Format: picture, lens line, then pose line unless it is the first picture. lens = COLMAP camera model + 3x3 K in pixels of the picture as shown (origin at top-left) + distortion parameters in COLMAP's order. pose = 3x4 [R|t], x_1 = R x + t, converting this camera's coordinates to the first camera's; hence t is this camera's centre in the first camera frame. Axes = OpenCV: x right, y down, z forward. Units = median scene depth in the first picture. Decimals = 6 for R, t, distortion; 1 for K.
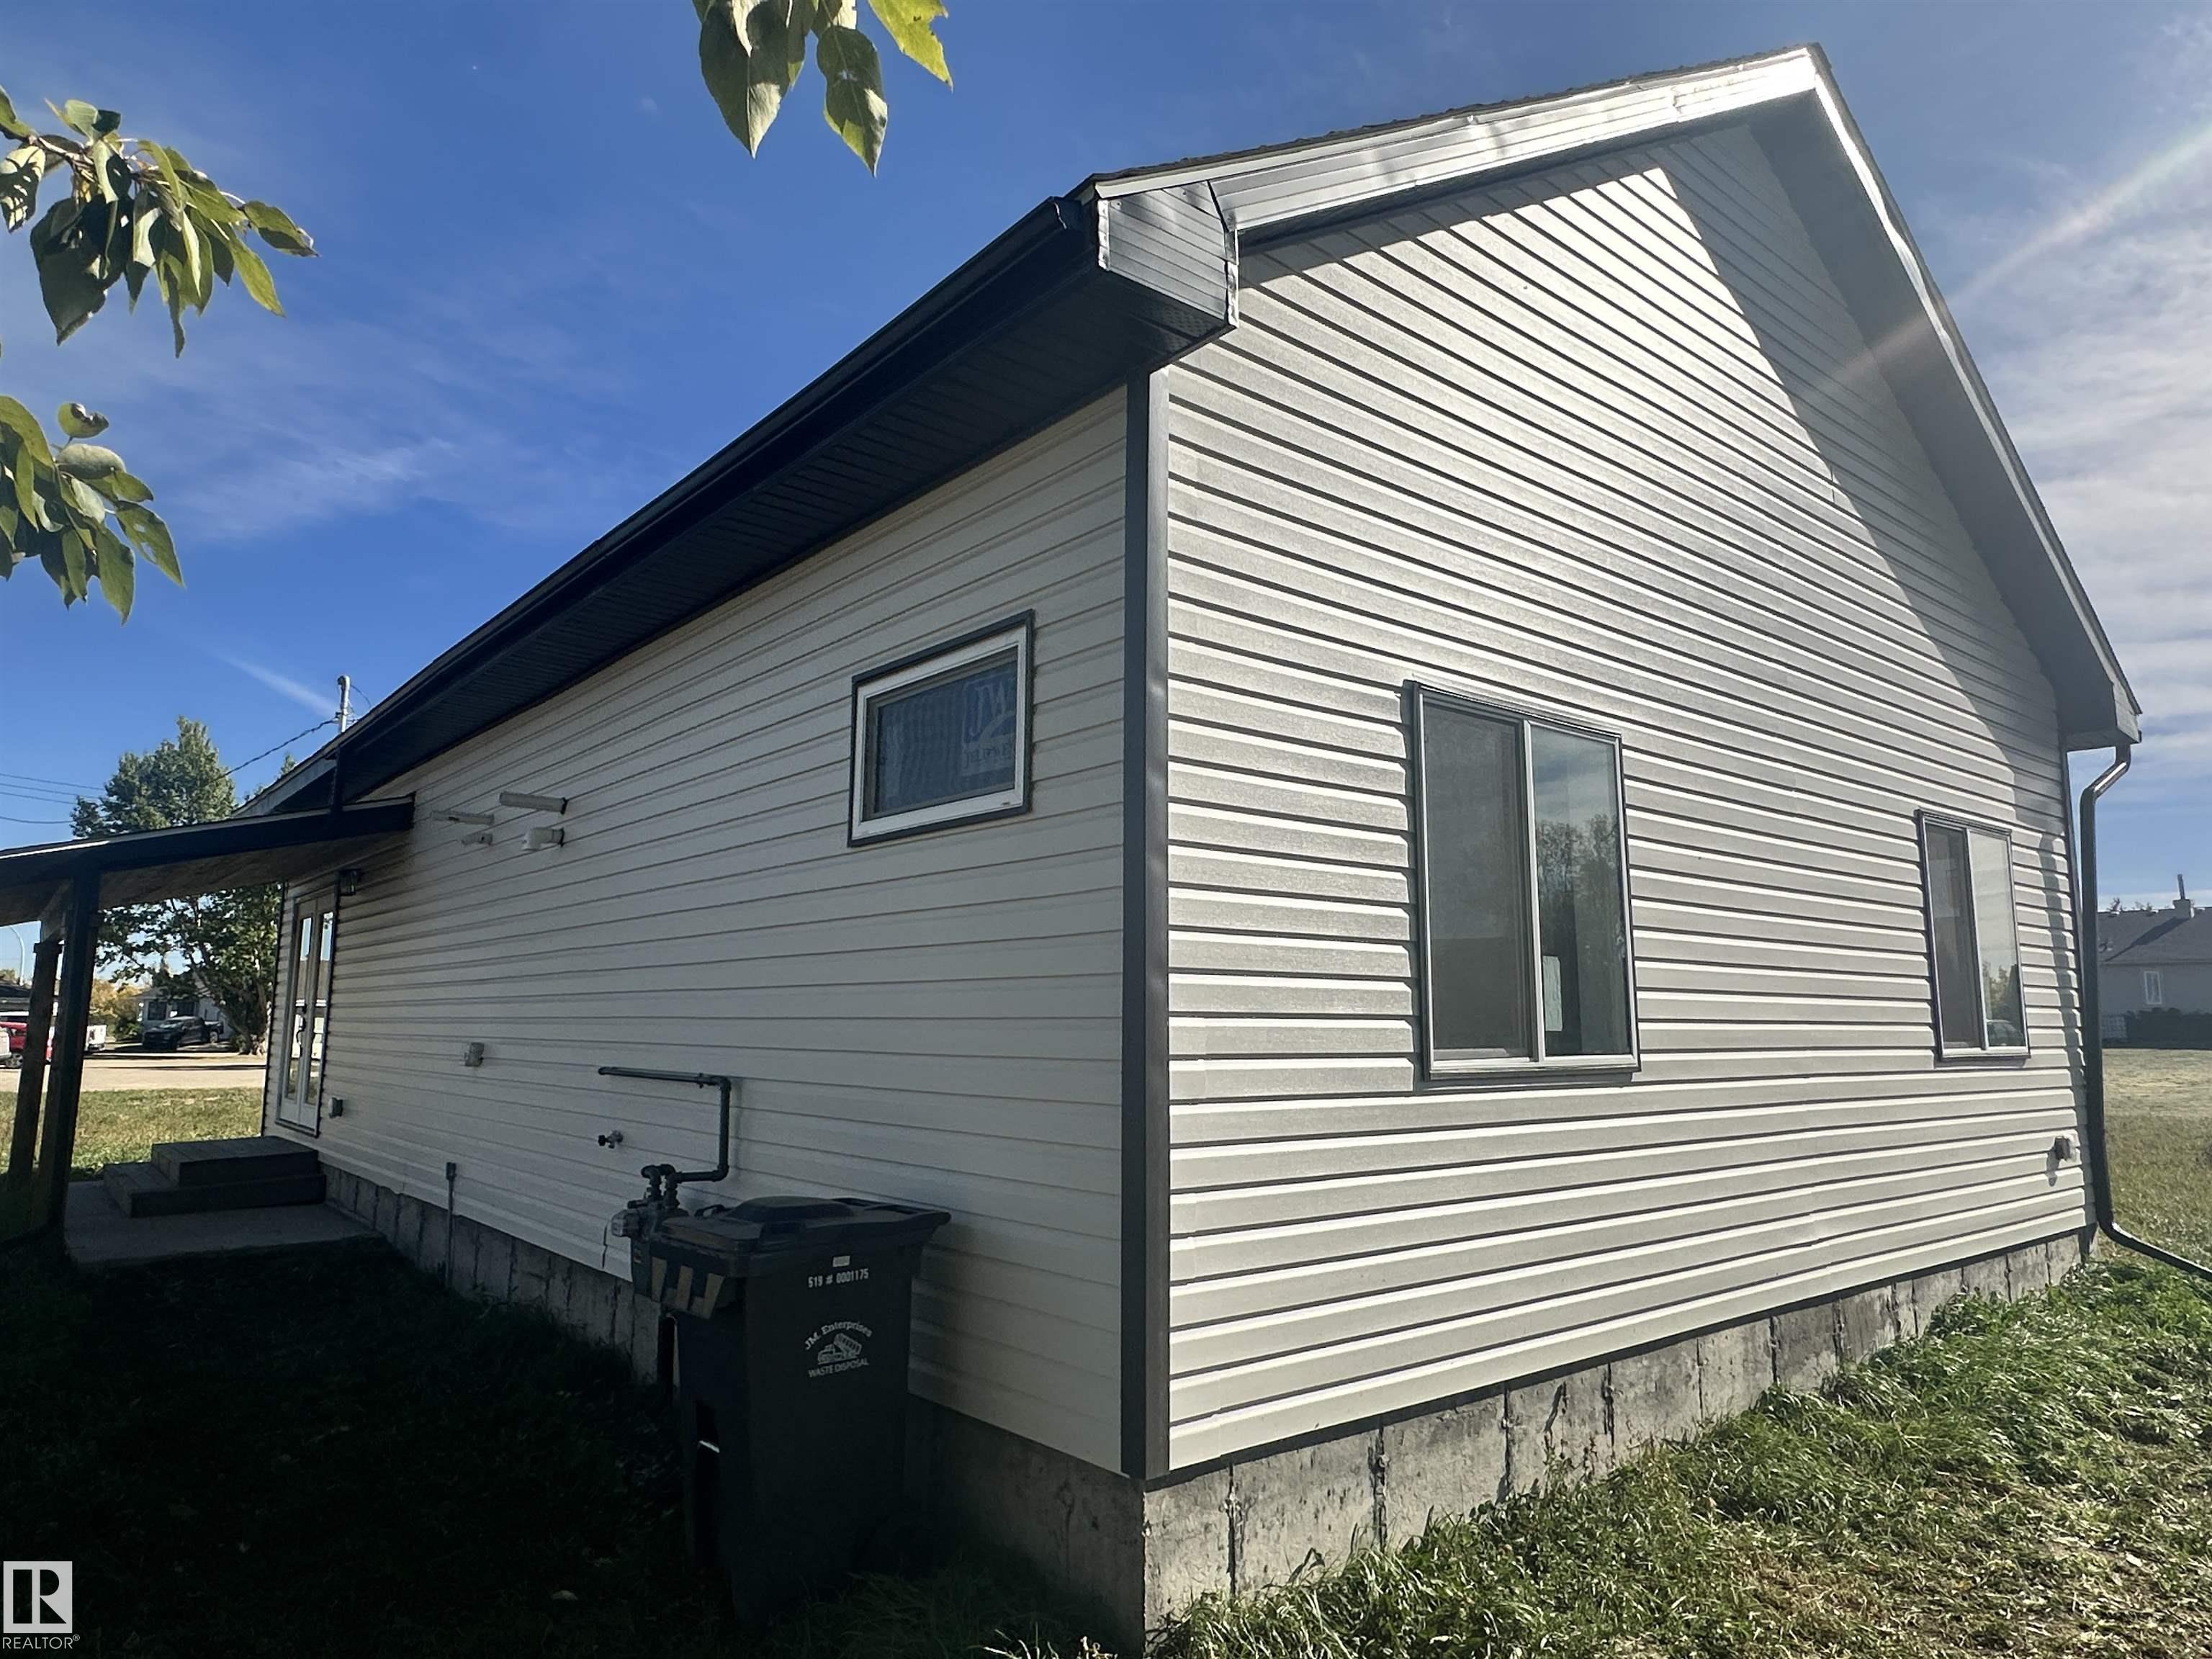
lens RADIAL K [[1373.1, 0, 1096.3], [0, 1373.1, 832.1], [0, 0, 1]] dist [-0.007311, 0.003531]
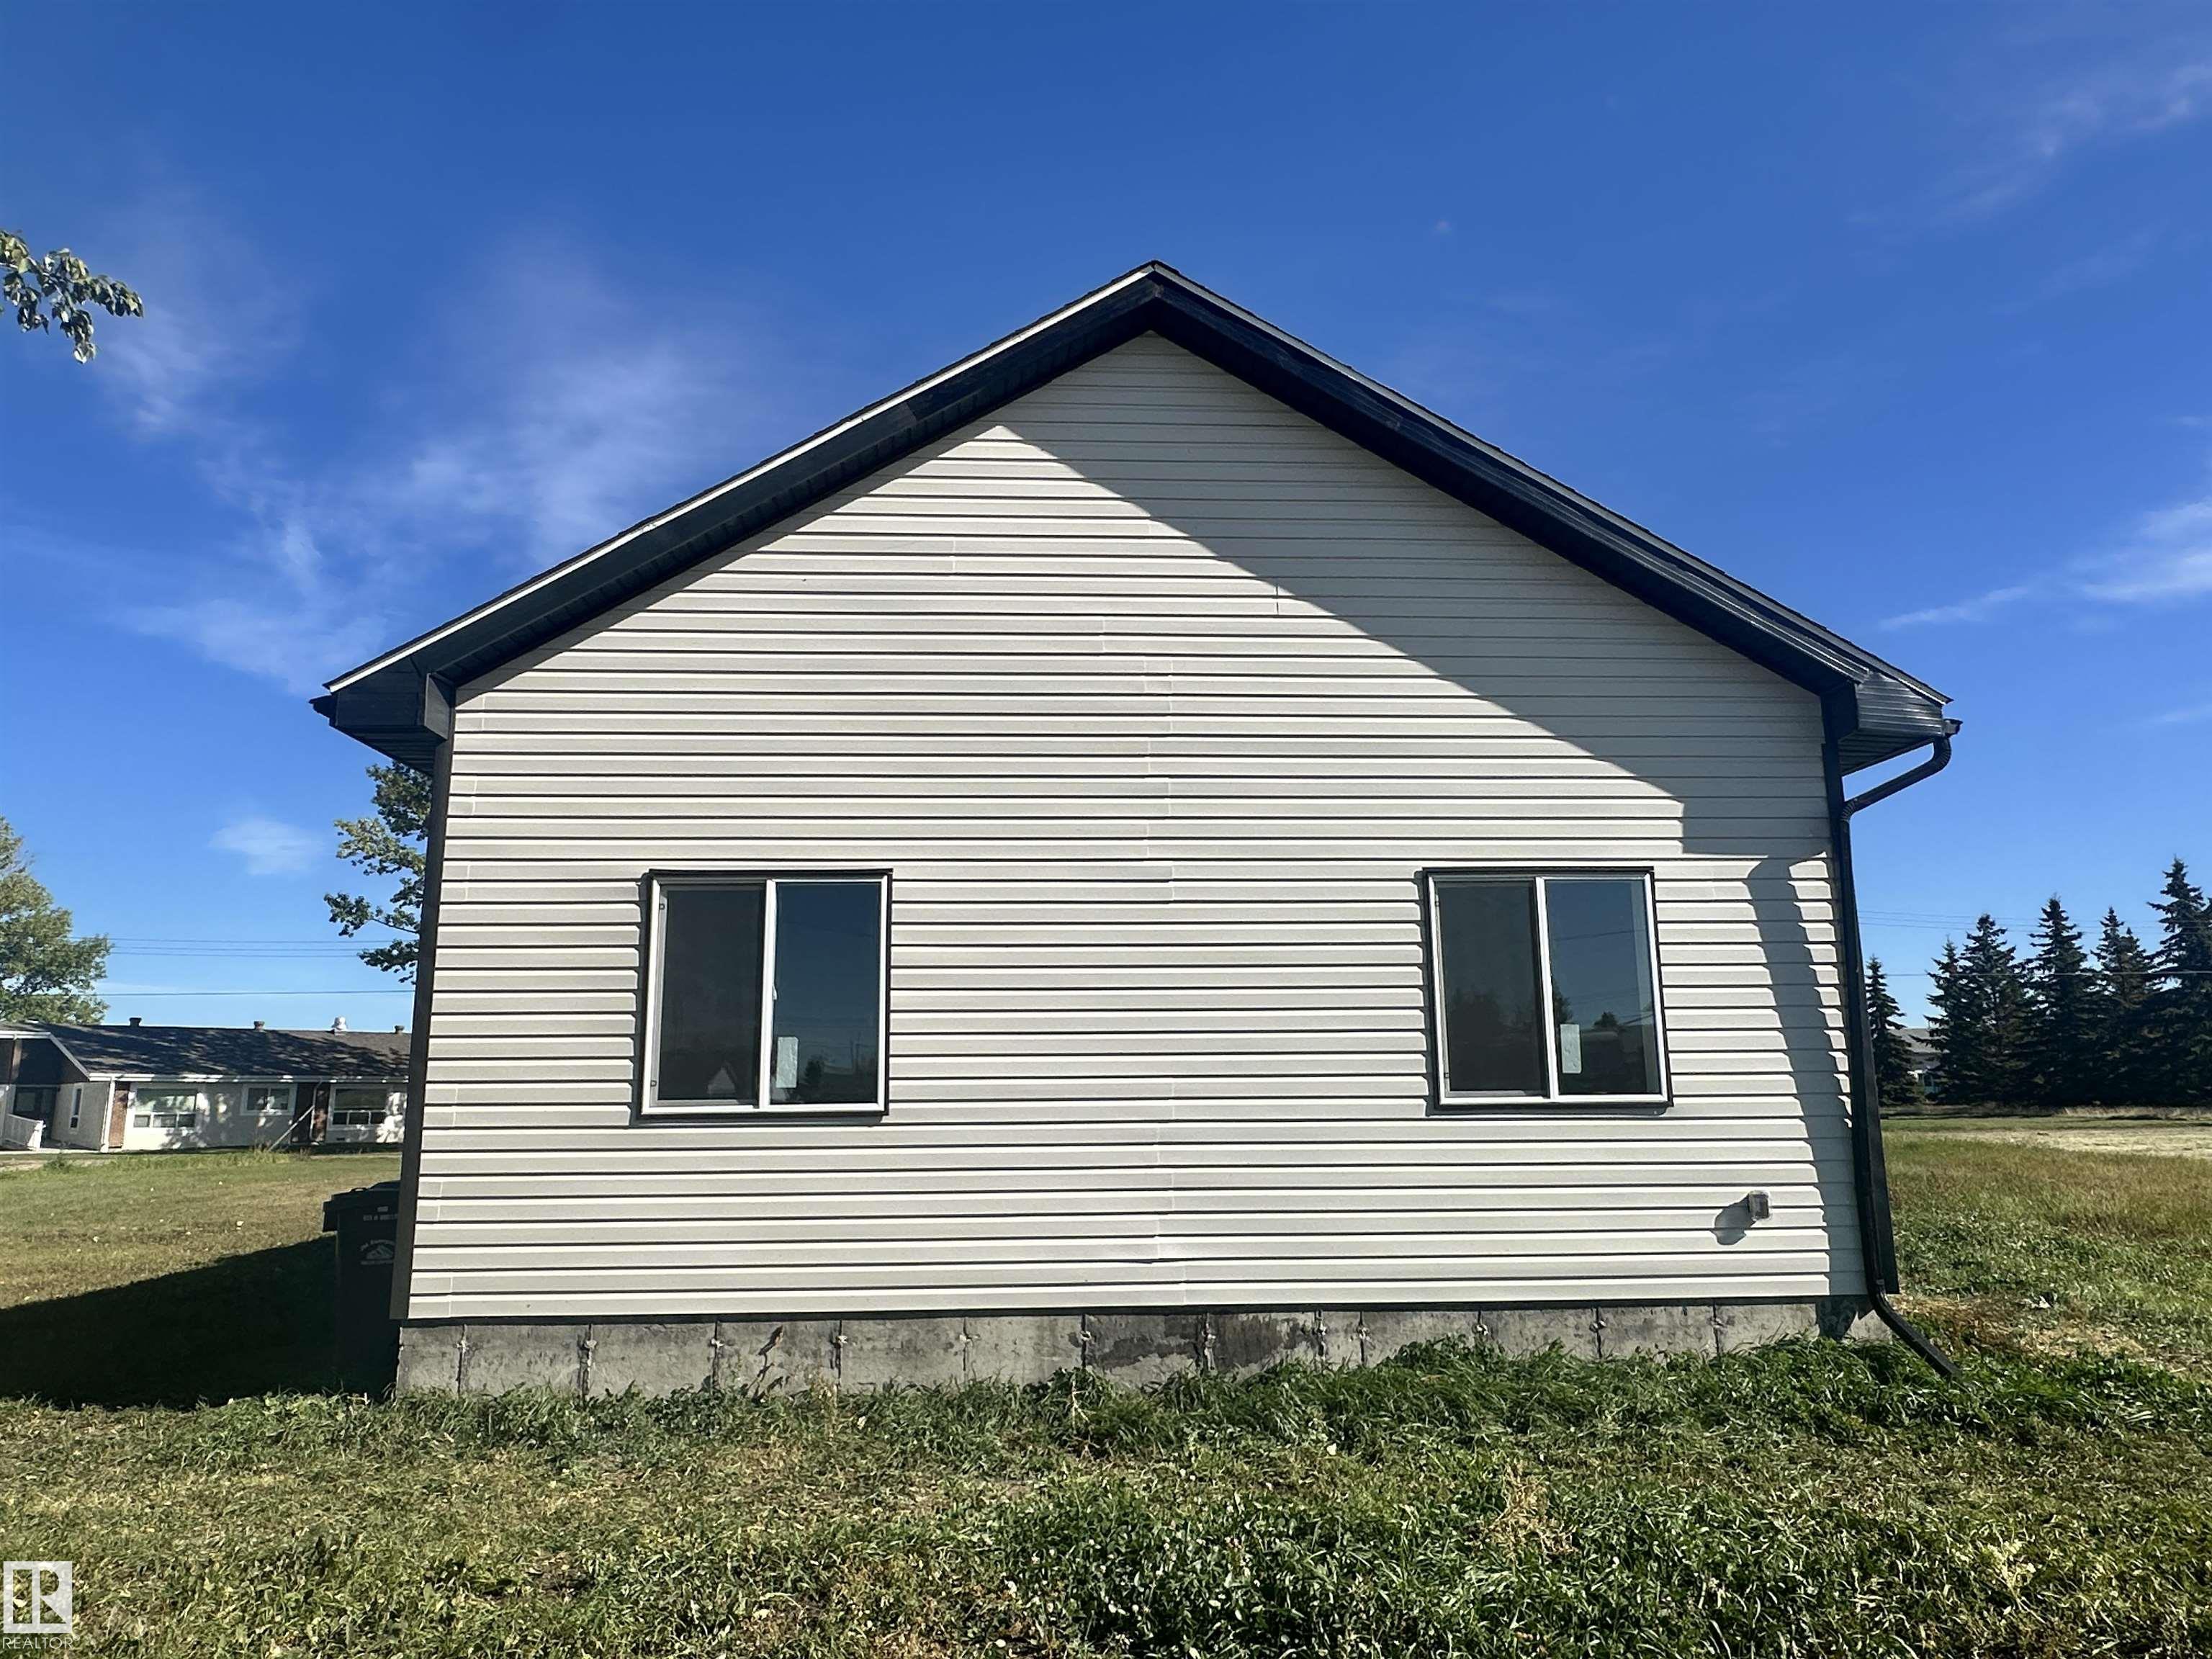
lens RADIAL K [[1373.1, 0, 1108.5], [0, 1373.1, 809.5], [0, 0, 1]] dist [-0.007311, 0.003531]
pose [[0.800840, -0.122691, -0.586176, 1.602896], [0.098406, 0.992444, -0.073283, -0.011541], [0.590739, 0.001005, 0.806862, 0.004987]]
